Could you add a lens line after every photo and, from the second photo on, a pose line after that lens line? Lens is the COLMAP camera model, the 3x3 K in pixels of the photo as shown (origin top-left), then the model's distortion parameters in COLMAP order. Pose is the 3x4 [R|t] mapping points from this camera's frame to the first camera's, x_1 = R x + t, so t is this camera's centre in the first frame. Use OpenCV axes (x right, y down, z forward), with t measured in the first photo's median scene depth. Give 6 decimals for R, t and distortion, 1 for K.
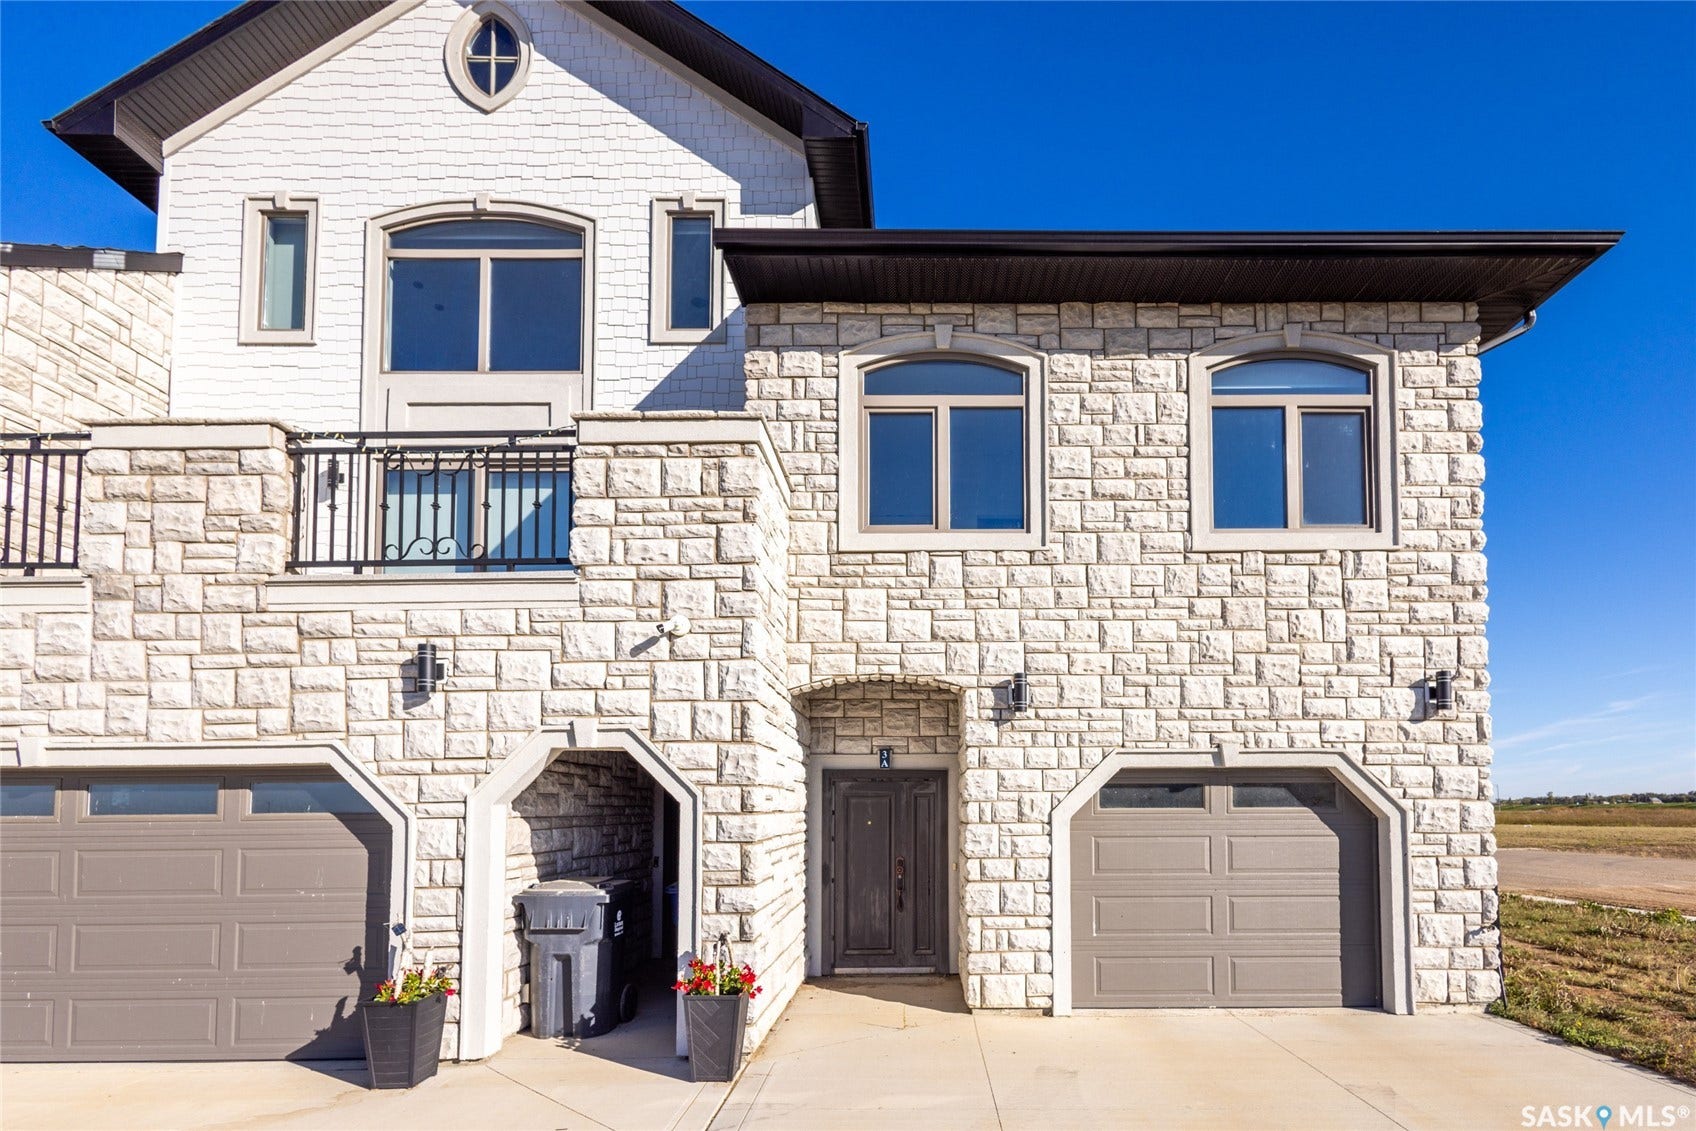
lens RADIAL K [[797.5, 0, 848.2], [0, 797.5, 724.7], [0, 0, 1]] dist [0.002496, -0.000019]
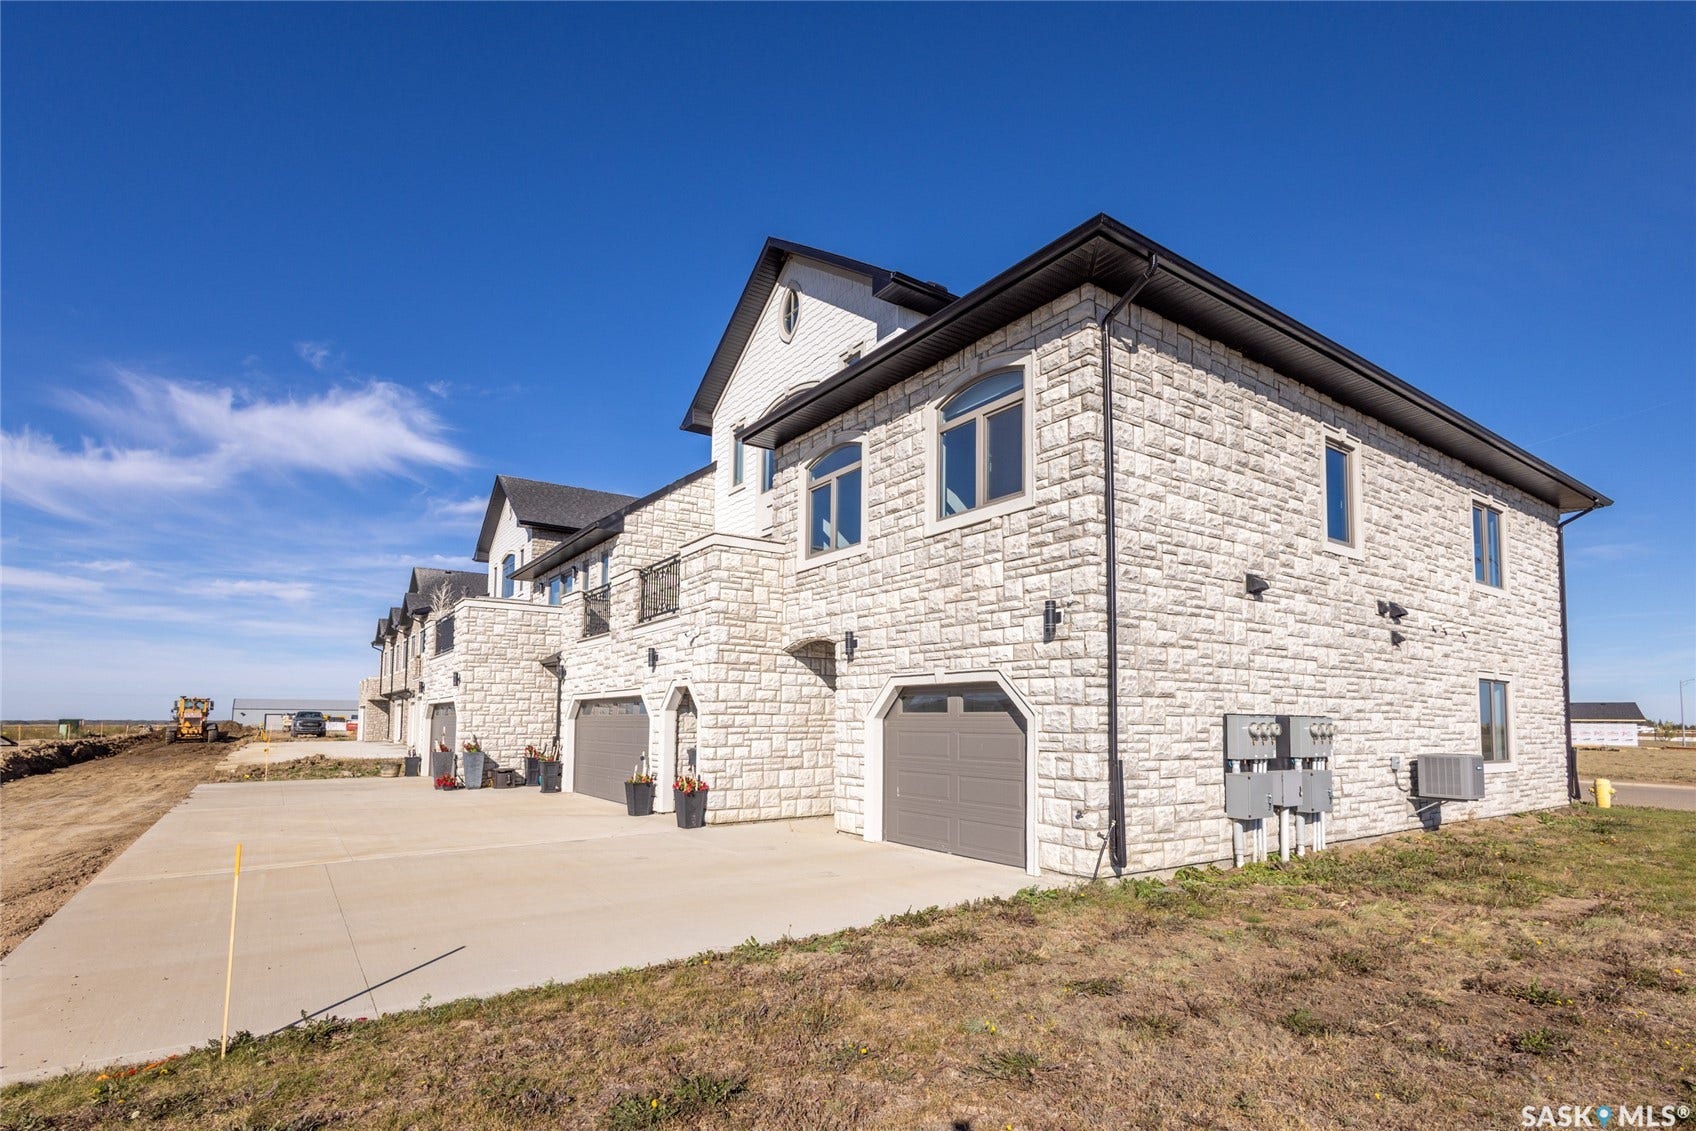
lens RADIAL K [[778.7, 0, 848.0], [0, 778.7, 565.5], [0, 0, 1]] dist [0.002880, -0.000832]
pose [[0.579972, -0.150483, -0.800617, 1.463731], [0.090925, 0.988607, -0.119951, -0.004834], [0.809546, -0.003227, 0.587047, 0.029019]]
